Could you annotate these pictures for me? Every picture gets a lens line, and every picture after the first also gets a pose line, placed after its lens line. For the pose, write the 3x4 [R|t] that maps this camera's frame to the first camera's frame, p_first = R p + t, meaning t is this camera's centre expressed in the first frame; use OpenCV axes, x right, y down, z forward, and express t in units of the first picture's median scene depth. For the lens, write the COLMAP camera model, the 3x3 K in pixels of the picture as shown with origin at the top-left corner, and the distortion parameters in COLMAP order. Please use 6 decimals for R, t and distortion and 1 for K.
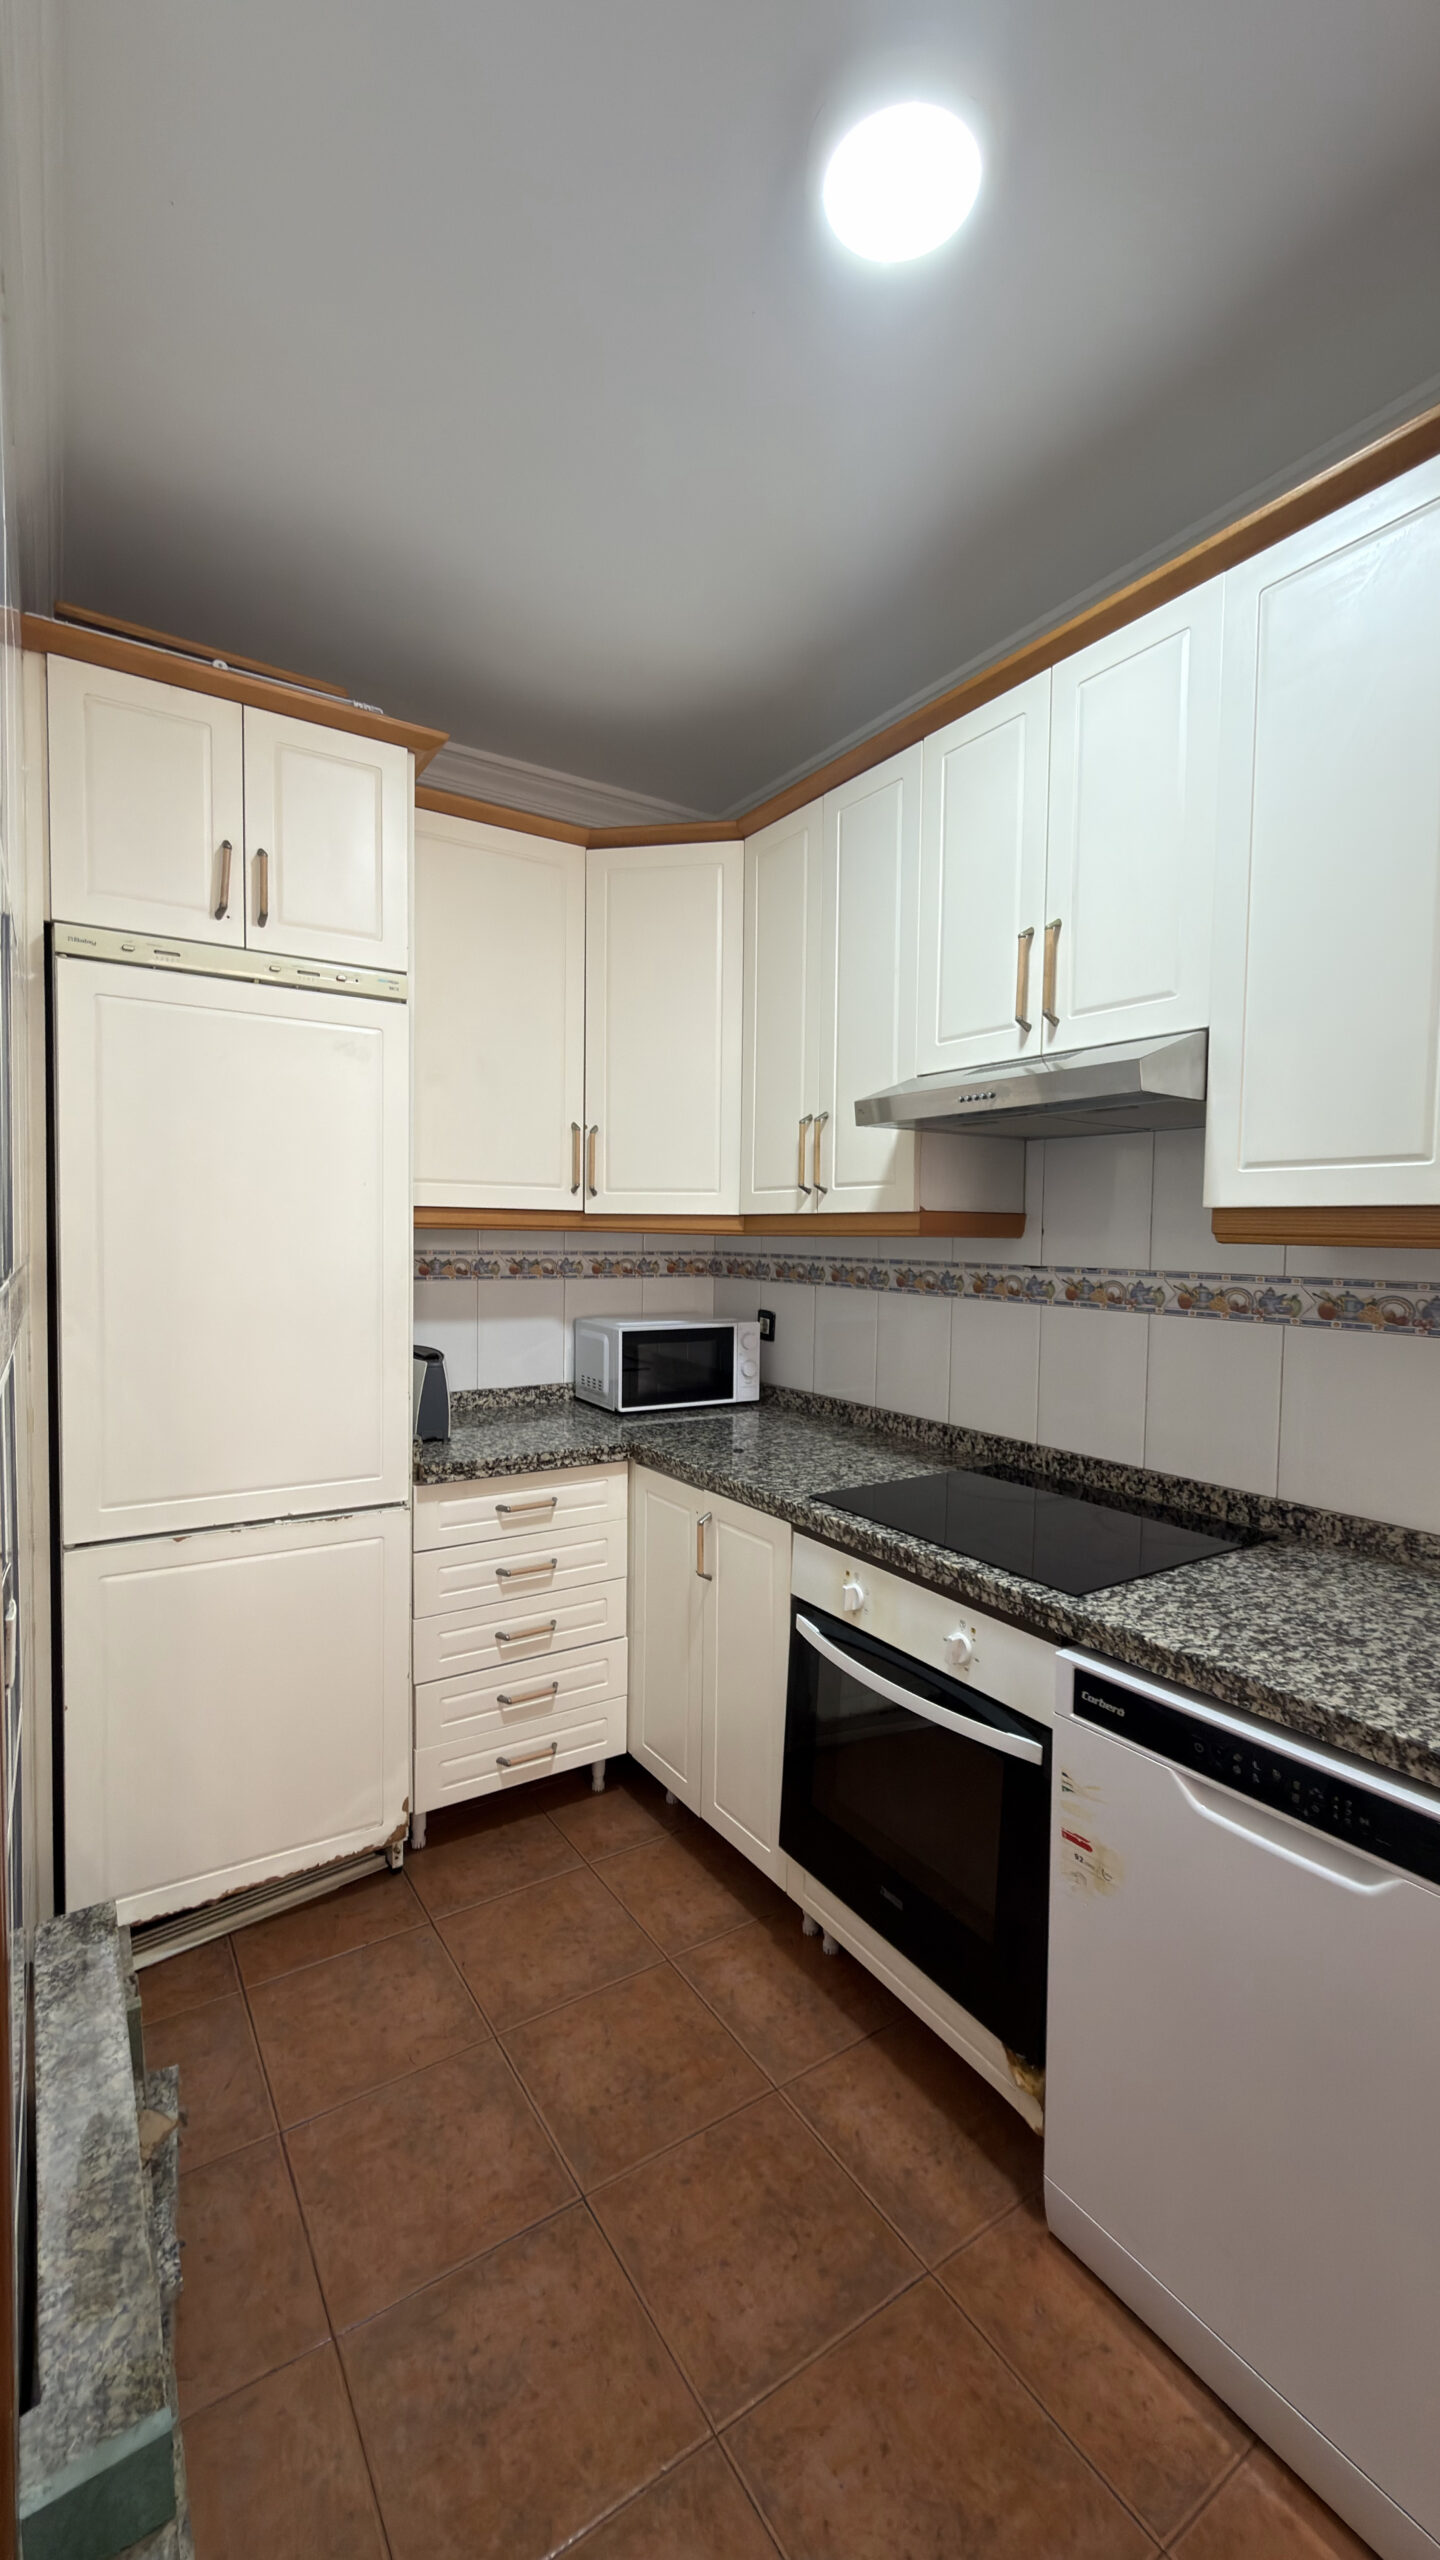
lens RADIAL K [[1020.7, 0, 725.4], [0, 1020.7, 1277.1], [0, 0, 1]] dist [-0.005193, 0.001757]
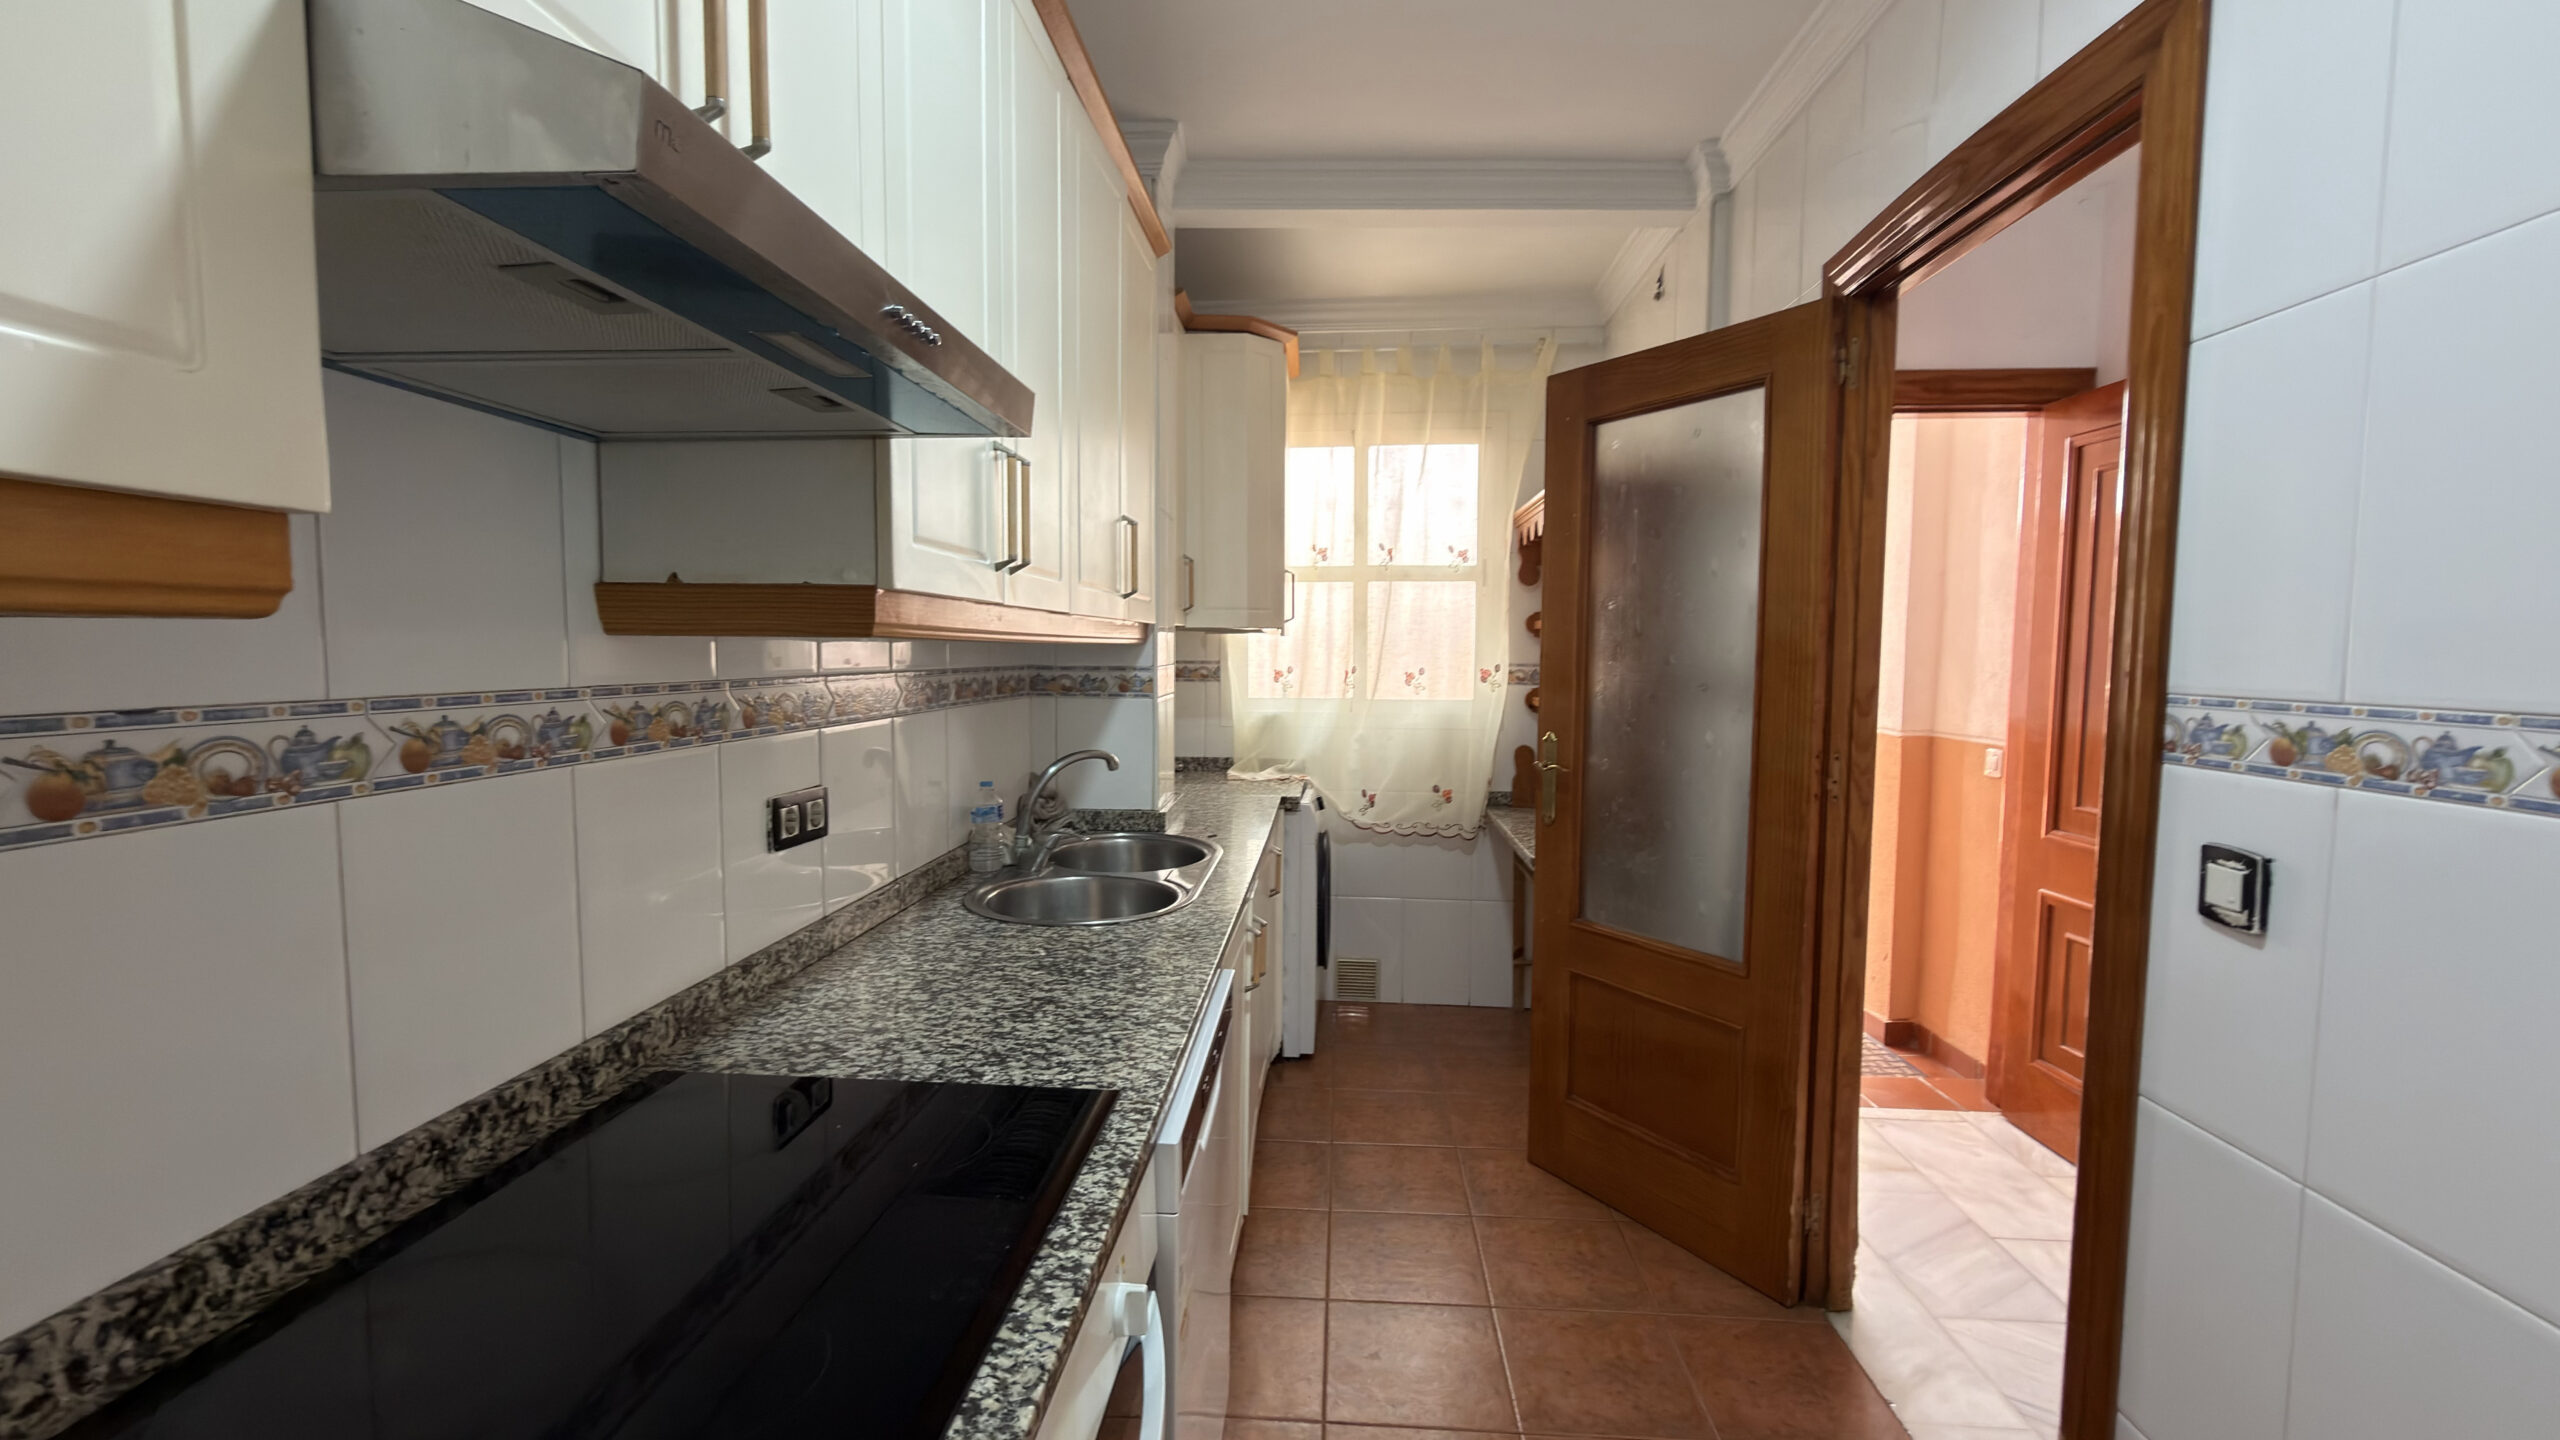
lens RADIAL K [[1020.7, 0, 1279.7], [0, 1020.7, 717.7], [0, 0, 1]] dist [-0.005193, 0.001757]
pose [[-0.795649, -0.062405, 0.602534, -0.163966], [0.006876, 0.993685, 0.111996, -0.047545], [-0.605719, 0.093253, -0.790196, 1.195772]]
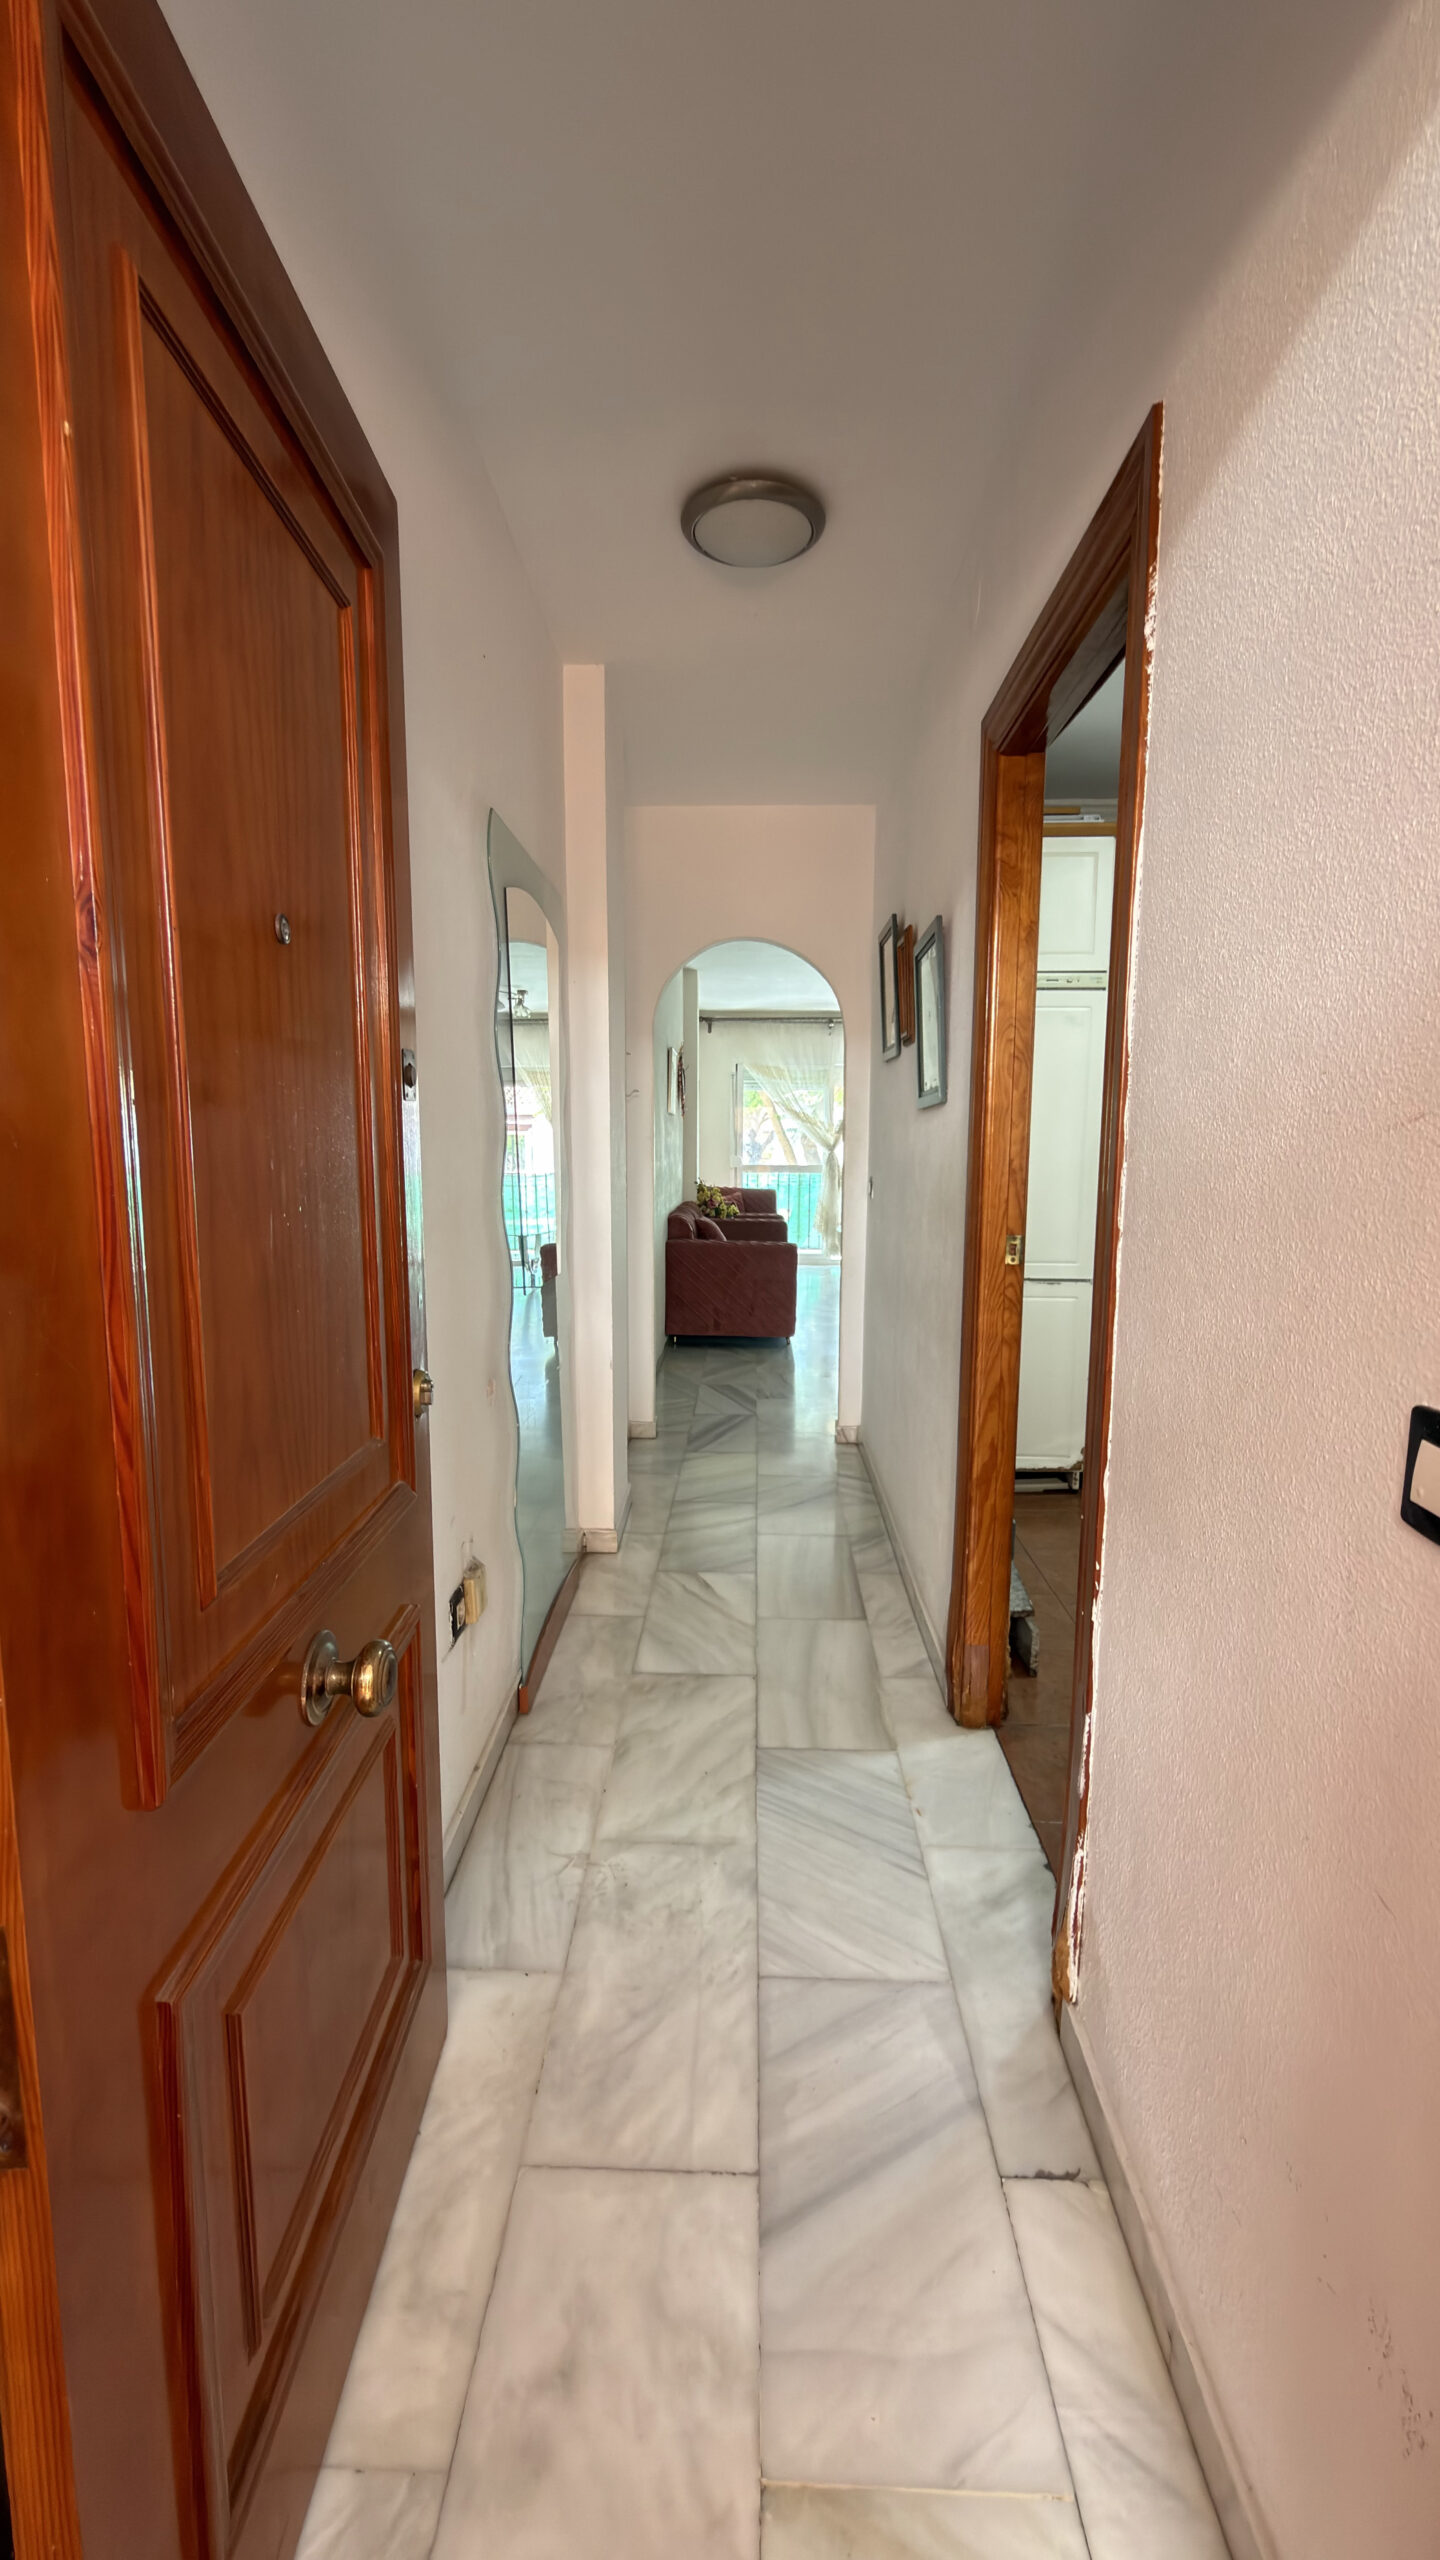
lens RADIAL K [[1020.7, 0, 716.5], [0, 1020.7, 1283.2], [0, 0, 1]] dist [-0.005193, 0.001757]
pose [[0.811561, 0.064493, -0.580697, 0.213862], [-0.016945, 0.996069, 0.086943, 0.099882], [0.584022, -0.060720, 0.809464, -0.934247]]
